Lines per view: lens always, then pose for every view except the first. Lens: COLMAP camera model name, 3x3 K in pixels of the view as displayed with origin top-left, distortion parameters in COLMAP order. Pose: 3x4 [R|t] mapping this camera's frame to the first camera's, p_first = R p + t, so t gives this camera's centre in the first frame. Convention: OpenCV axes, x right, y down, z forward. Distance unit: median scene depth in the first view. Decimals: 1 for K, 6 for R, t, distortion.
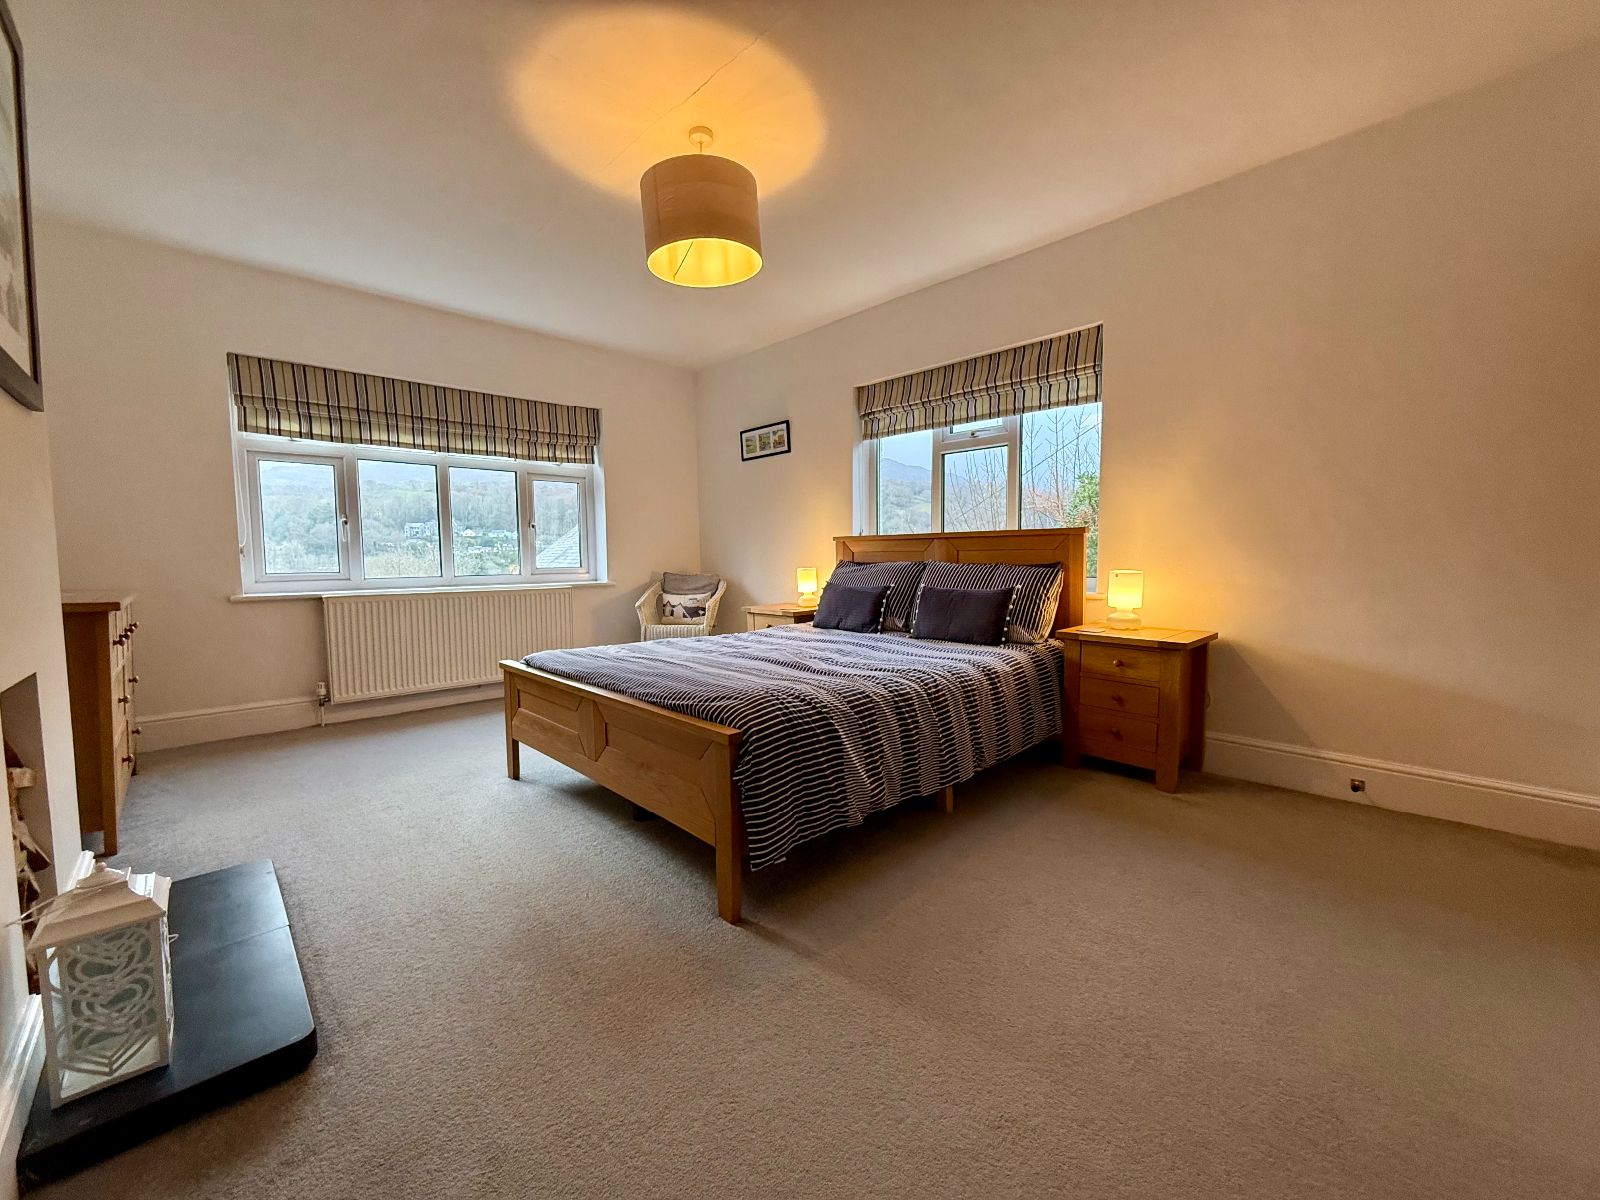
lens RADIAL K [[637.9, 0, 799.7], [0, 637.9, 602.1], [0, 0, 1]] dist [-0.000569, 0.000081]
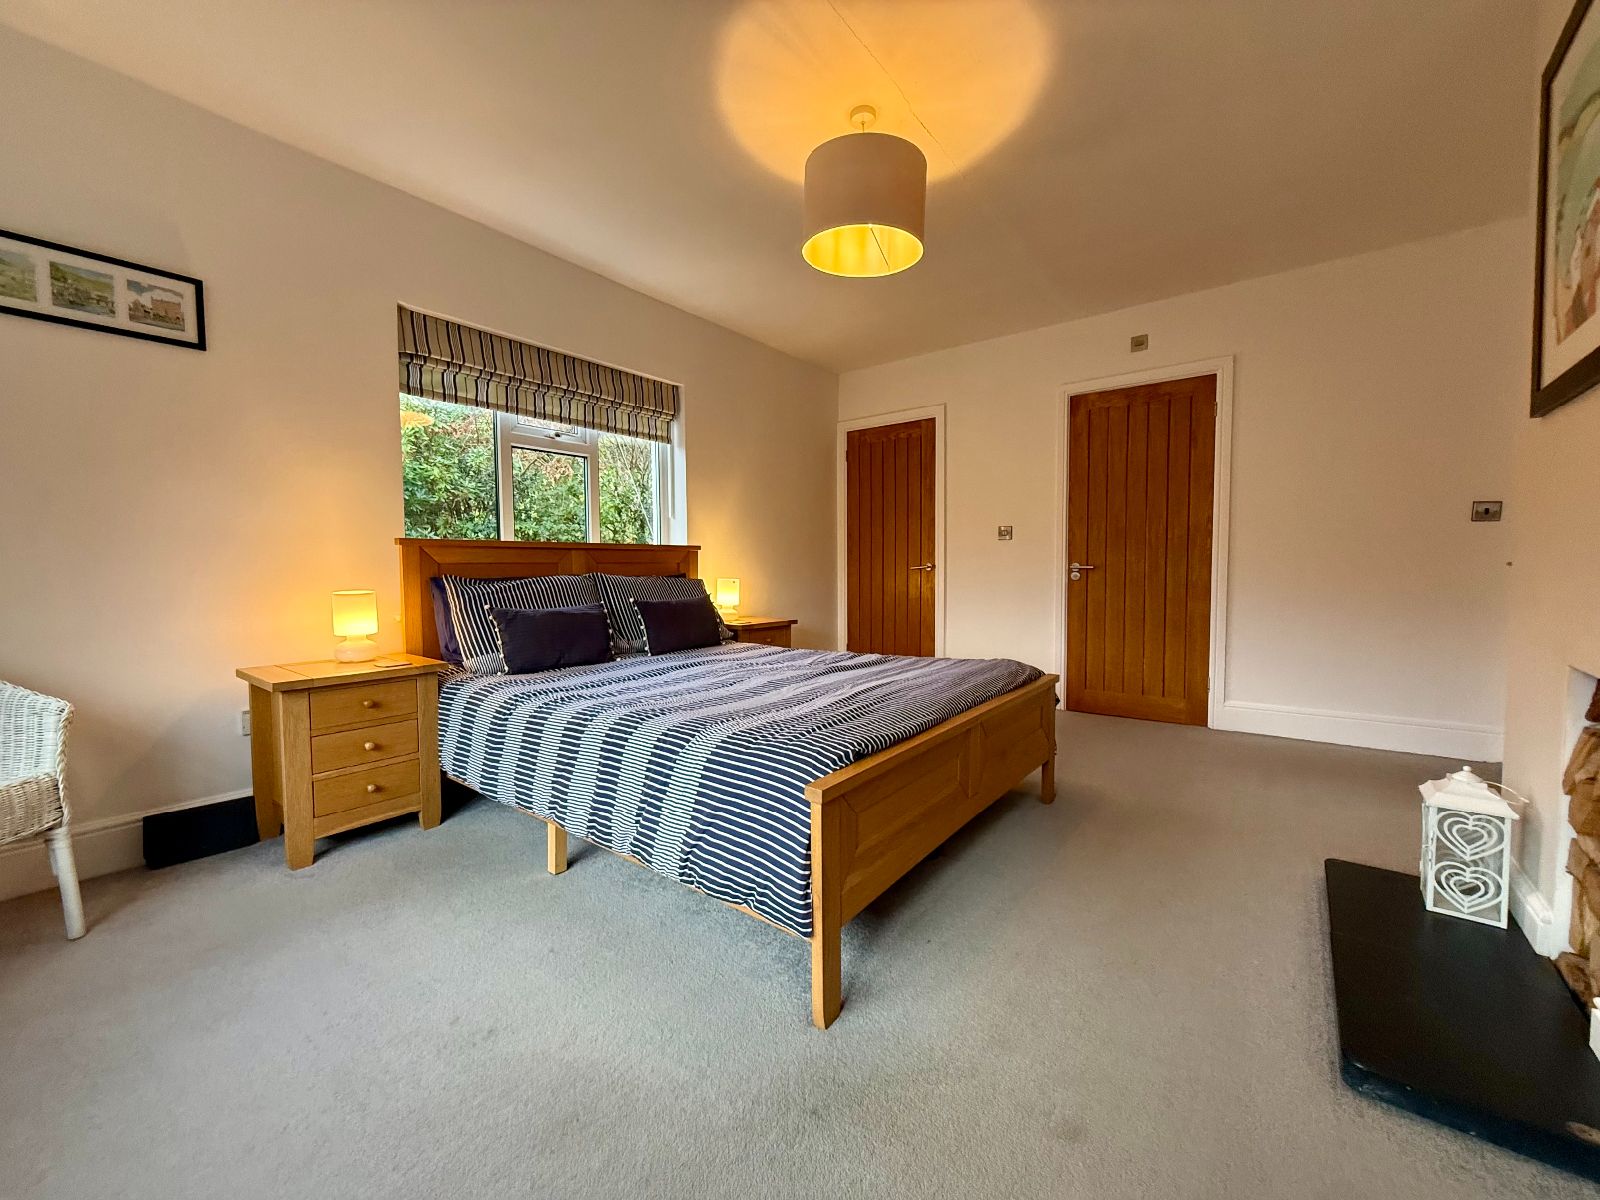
lens RADIAL K [[637.9, 0, 799.7], [0, 637.9, 602.1], [0, 0, 1]] dist [-0.000569, 0.000081]
pose [[-0.142977, -0.043641, 0.988763, -0.600673], [0.081010, 0.995159, 0.055638, -0.043777], [-0.986405, 0.088055, -0.138749, 0.703277]]
